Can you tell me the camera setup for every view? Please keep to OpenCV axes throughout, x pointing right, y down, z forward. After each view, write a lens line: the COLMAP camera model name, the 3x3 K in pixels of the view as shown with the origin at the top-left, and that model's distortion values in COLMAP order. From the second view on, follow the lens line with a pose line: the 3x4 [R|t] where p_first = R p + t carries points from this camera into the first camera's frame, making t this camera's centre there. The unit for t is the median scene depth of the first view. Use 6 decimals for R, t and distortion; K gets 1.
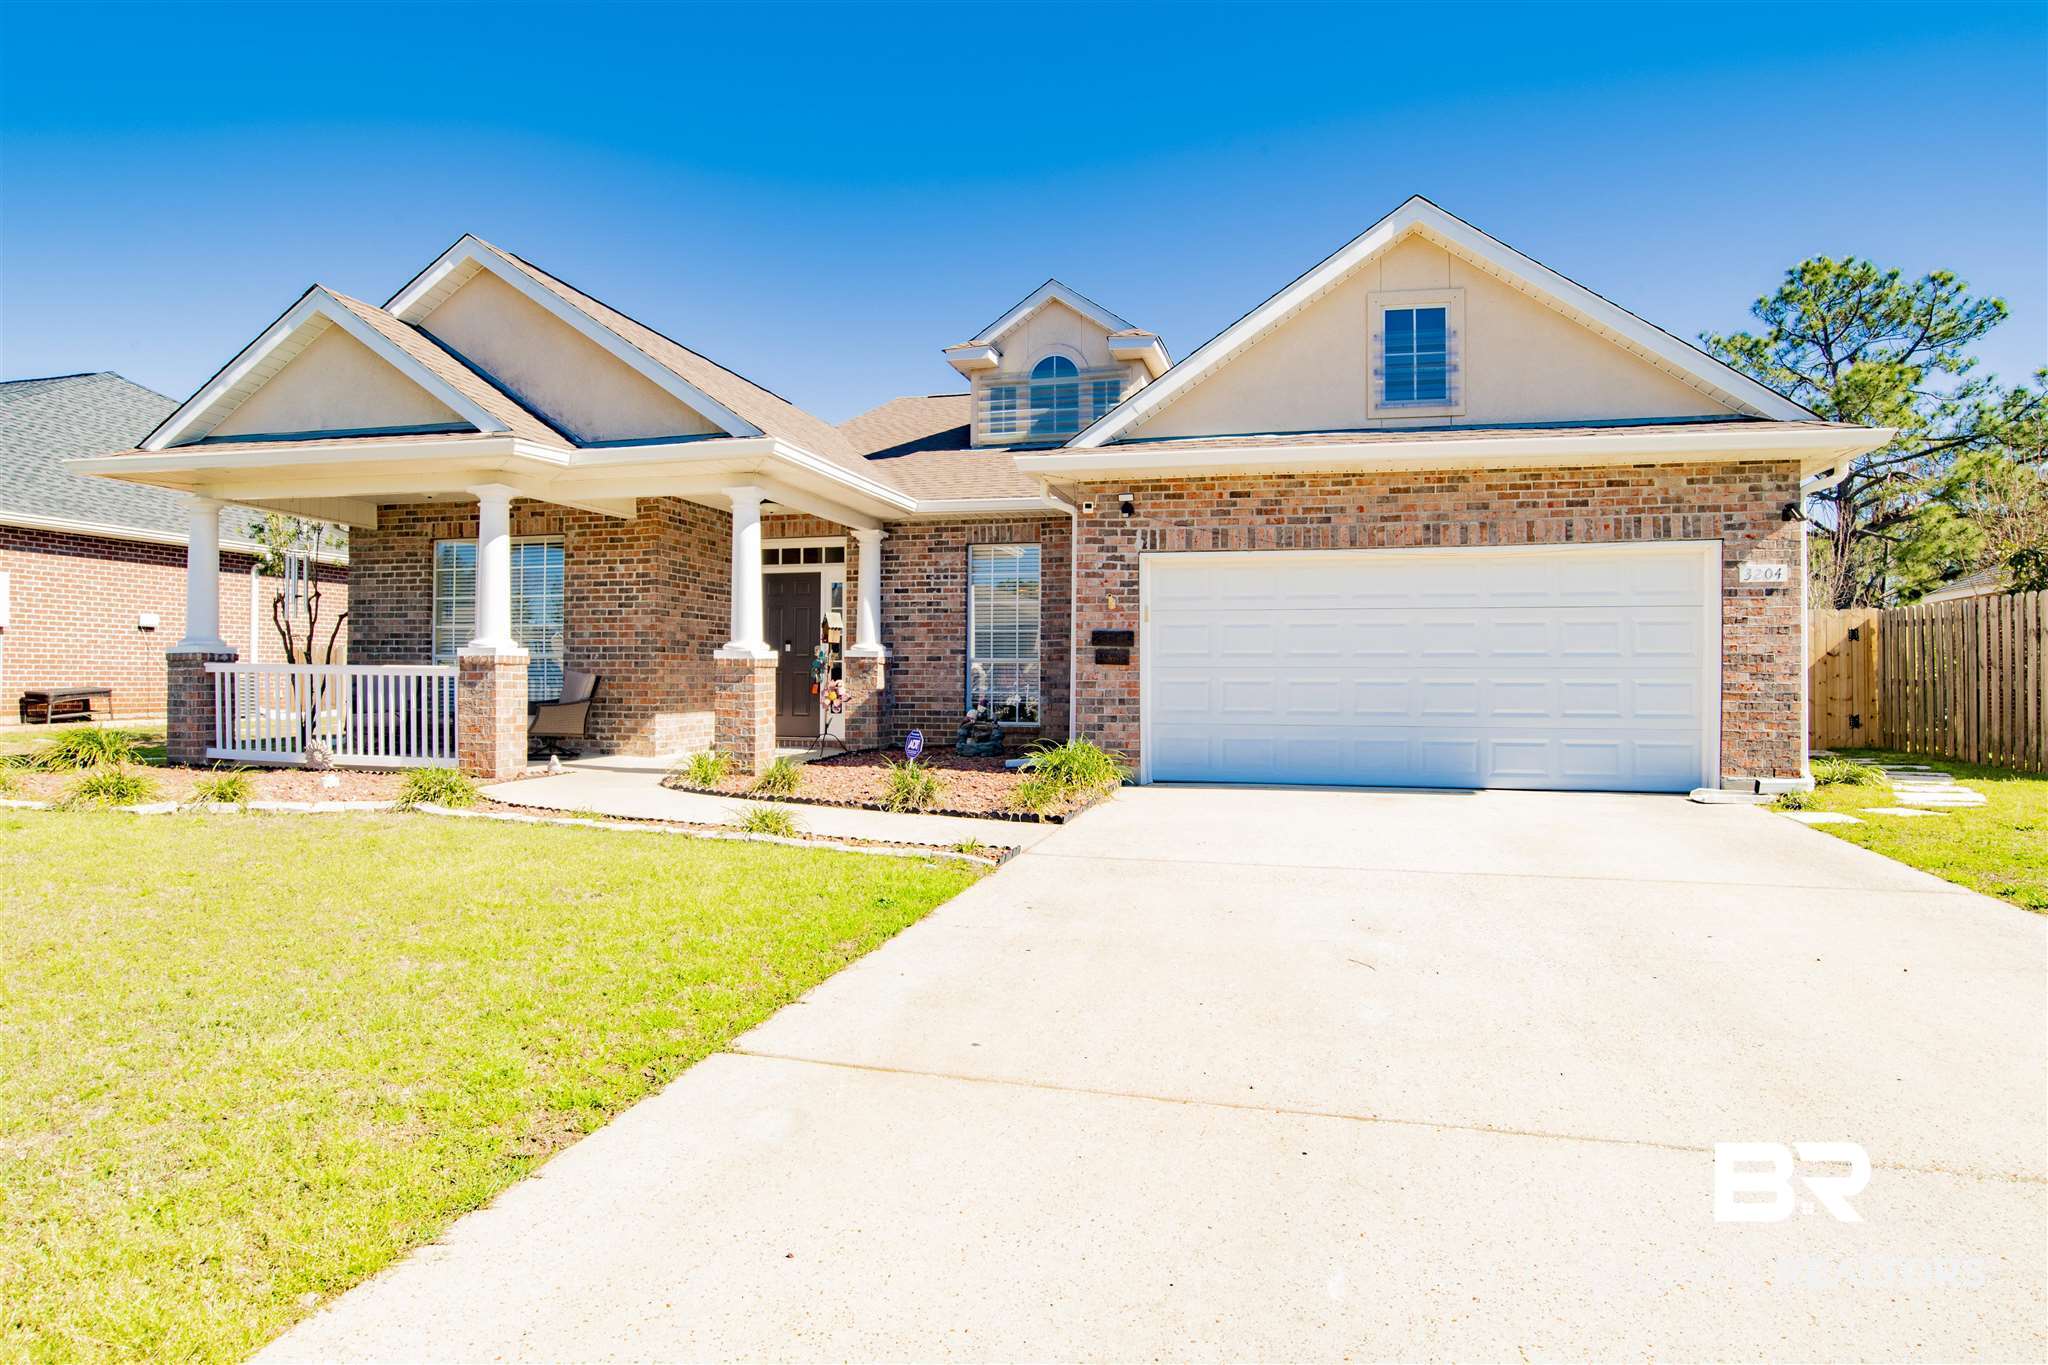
lens RADIAL K [[1170.6, 0, 1021.6], [0, 1170.6, 673.6], [0, 0, 1]] dist [-0.048860, 0.002131]
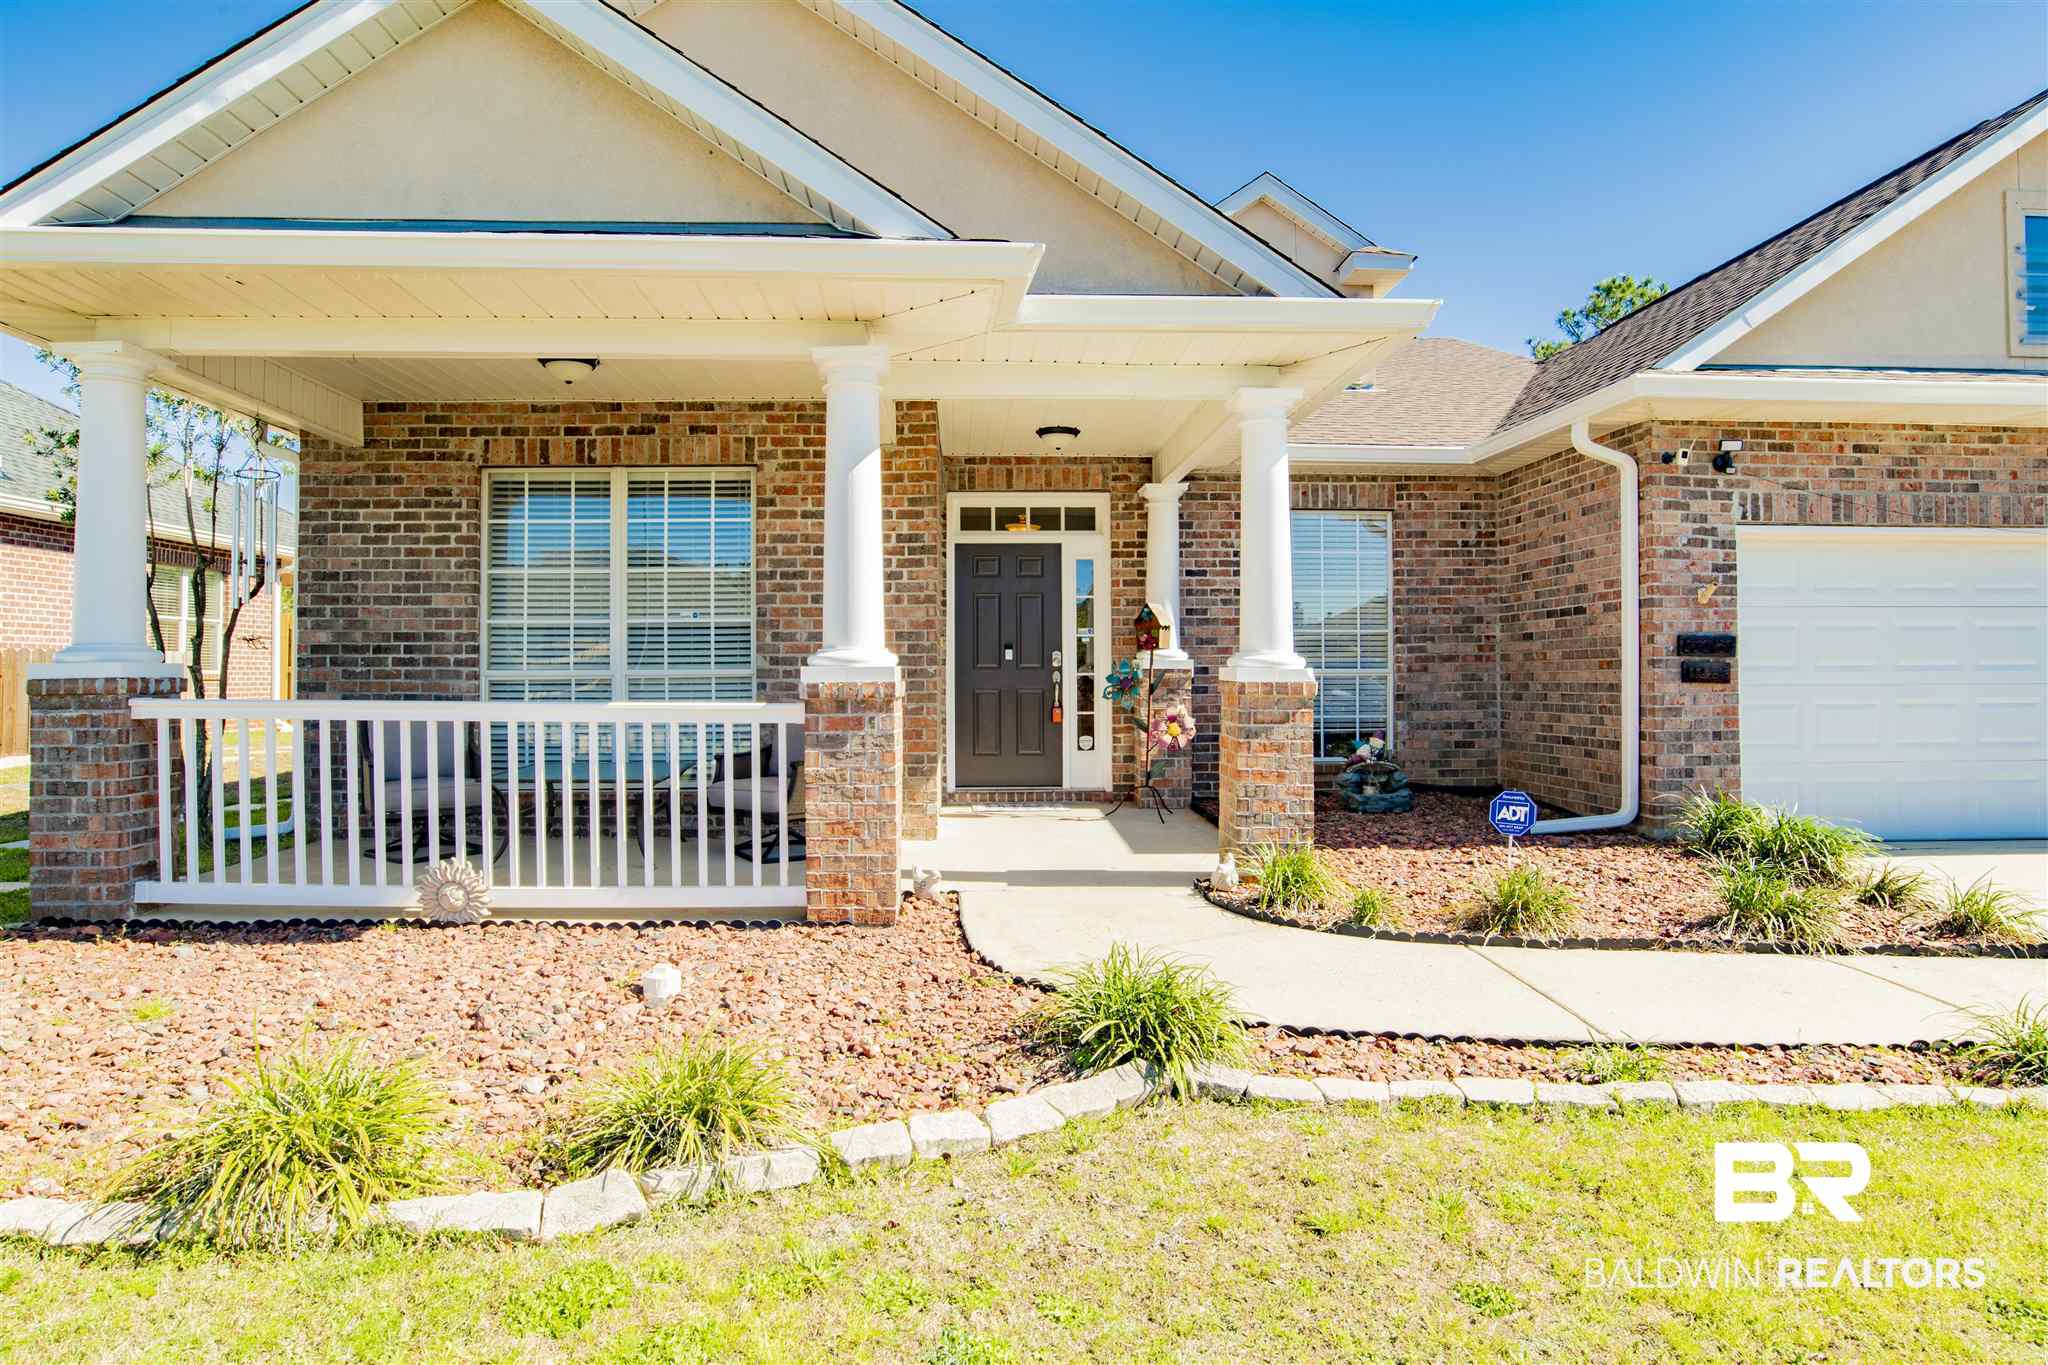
lens RADIAL K [[1149.7, 0, 961.7], [0, 1149.7, 658.8], [0, 0, 1]] dist [-0.069499, 0.032525]
pose [[0.957167, -0.005281, 0.289487, -0.470390], [0.006494, 0.999974, -0.003230, -0.019907], [-0.289463, 0.004971, 0.957176, 0.420972]]
